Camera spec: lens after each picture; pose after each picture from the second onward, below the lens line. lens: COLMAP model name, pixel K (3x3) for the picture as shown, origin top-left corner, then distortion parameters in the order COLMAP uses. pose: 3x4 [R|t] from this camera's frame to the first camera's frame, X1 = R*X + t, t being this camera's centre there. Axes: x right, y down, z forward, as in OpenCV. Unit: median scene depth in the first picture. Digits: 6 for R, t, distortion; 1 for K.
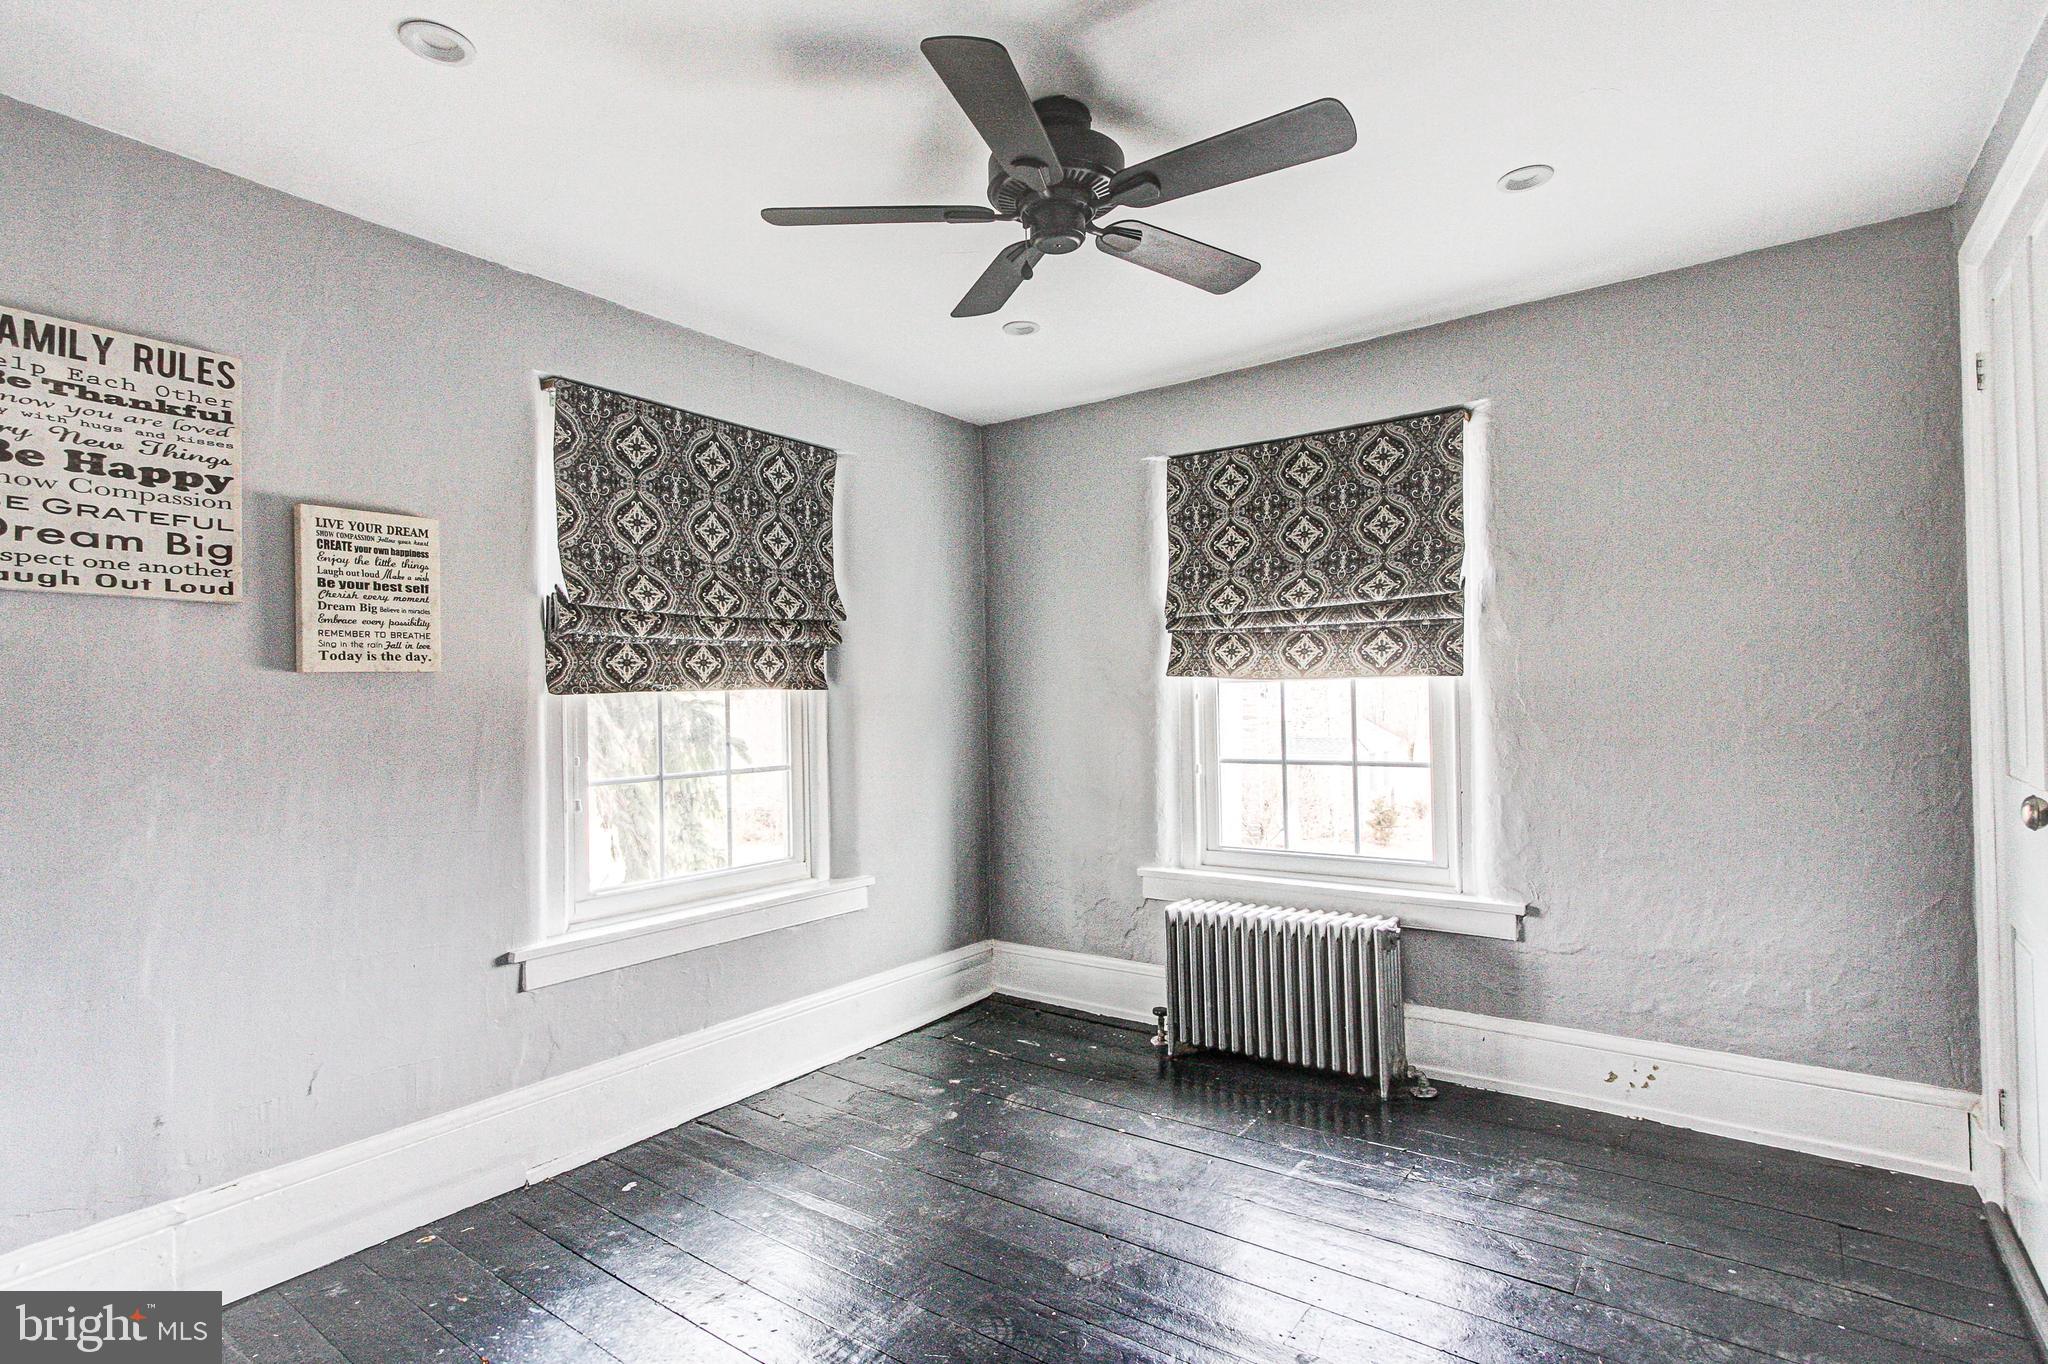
lens RADIAL K [[998.4, 0, 1013.1], [0, 998.4, 698.0], [0, 0, 1]] dist [0.001664, 0.003963]
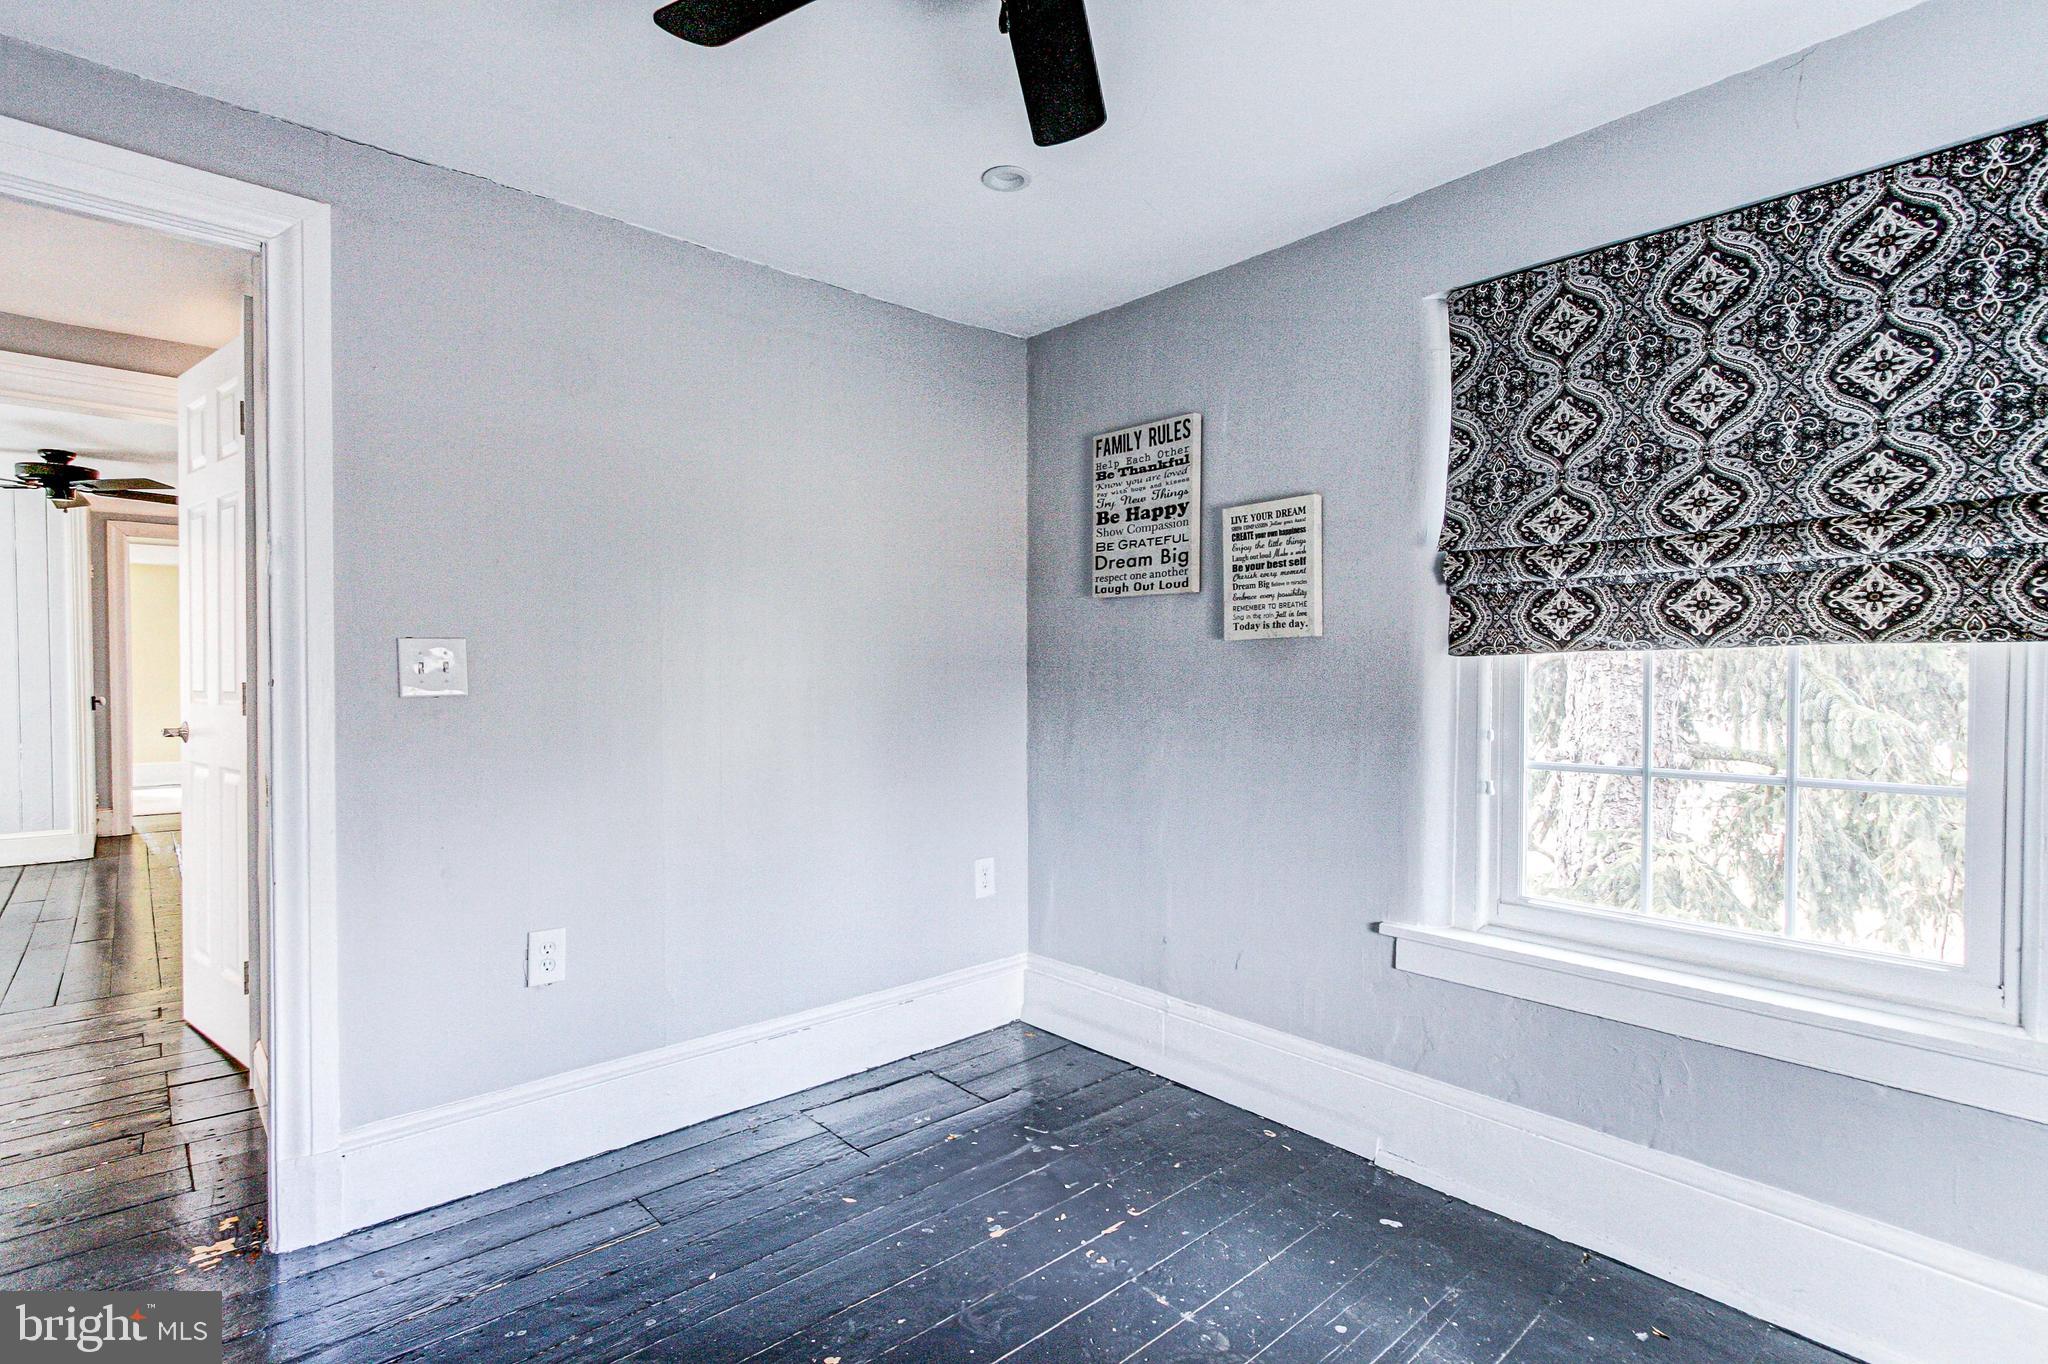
lens RADIAL K [[975.0, 0, 1030.2], [0, 975.0, 668.6], [0, 0, 1]] dist [0.001245, 0.001155]
pose [[-0.189691, 0.029914, -0.981388, 0.535264], [0.019934, 0.999447, 0.026612, -0.026542], [0.981641, -0.014515, -0.190183, 0.936561]]
